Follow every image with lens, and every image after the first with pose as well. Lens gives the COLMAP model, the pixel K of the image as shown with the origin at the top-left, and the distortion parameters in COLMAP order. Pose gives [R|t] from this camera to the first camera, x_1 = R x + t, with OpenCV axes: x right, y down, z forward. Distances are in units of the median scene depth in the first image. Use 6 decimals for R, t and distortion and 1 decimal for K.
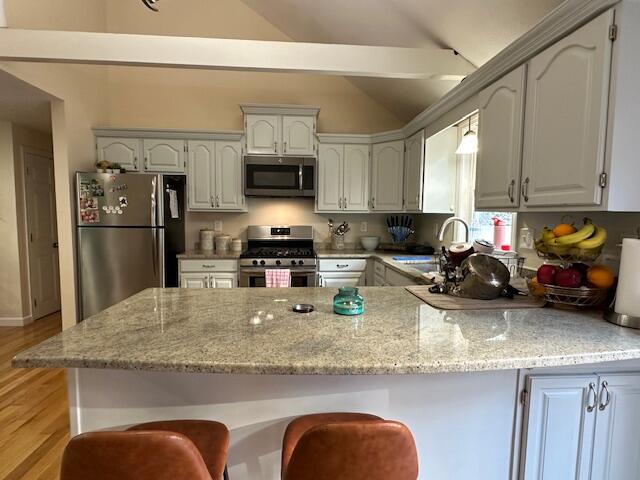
lens RADIAL K [[336.9, 0, 318.4], [0, 336.9, 244.4], [0, 0, 1]] dist [-0.005002, -0.000912]
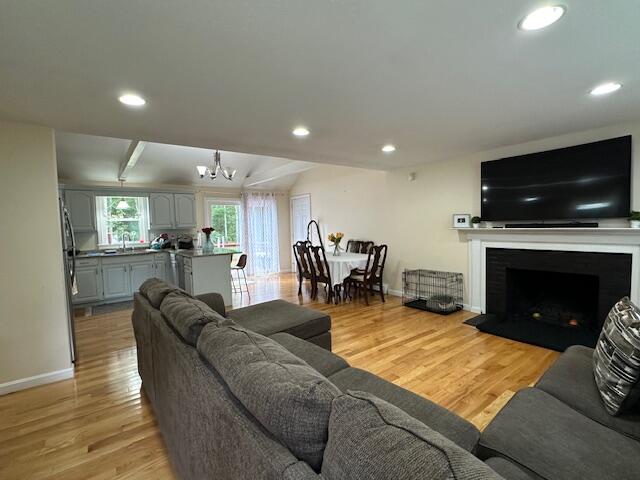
lens RADIAL K [[301.7, 0, 323.3], [0, 301.7, 240.6], [0, 0, 1]] dist [0.001823, -0.000038]
pose [[-0.533862, -0.040150, 0.844618, -1.694908], [0.098173, 0.989174, 0.109075, -0.087679], [-0.839853, 0.141150, -0.524141, 0.696420]]
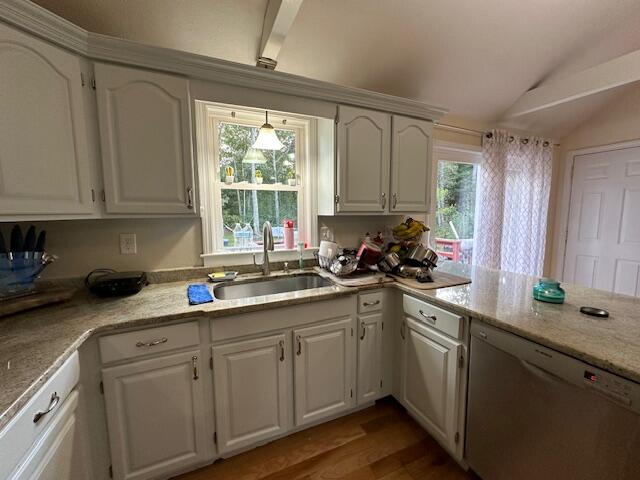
lens RADIAL K [[260.7, 0, 323.4], [0, 260.7, 239.6], [0, 0, 1]] dist [-0.001857, -0.000177]
pose [[-0.330522, -0.110215, 0.937341, -0.198356], [0.084926, 0.985656, 0.145842, -0.089457], [-0.939970, 0.127808, -0.316421, 0.803267]]
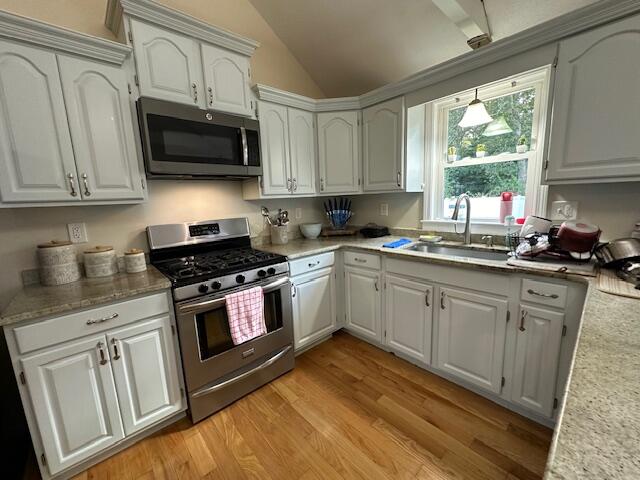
lens RADIAL K [[260.7, 0, 319.1], [0, 260.7, 240.6], [0, 0, 1]] dist [-0.001857, -0.000177]
pose [[0.792533, -0.141308, 0.593232, -0.268668], [0.102396, 0.989808, 0.098975, -0.049336], [-0.601171, -0.017697, 0.798924, 0.489989]]
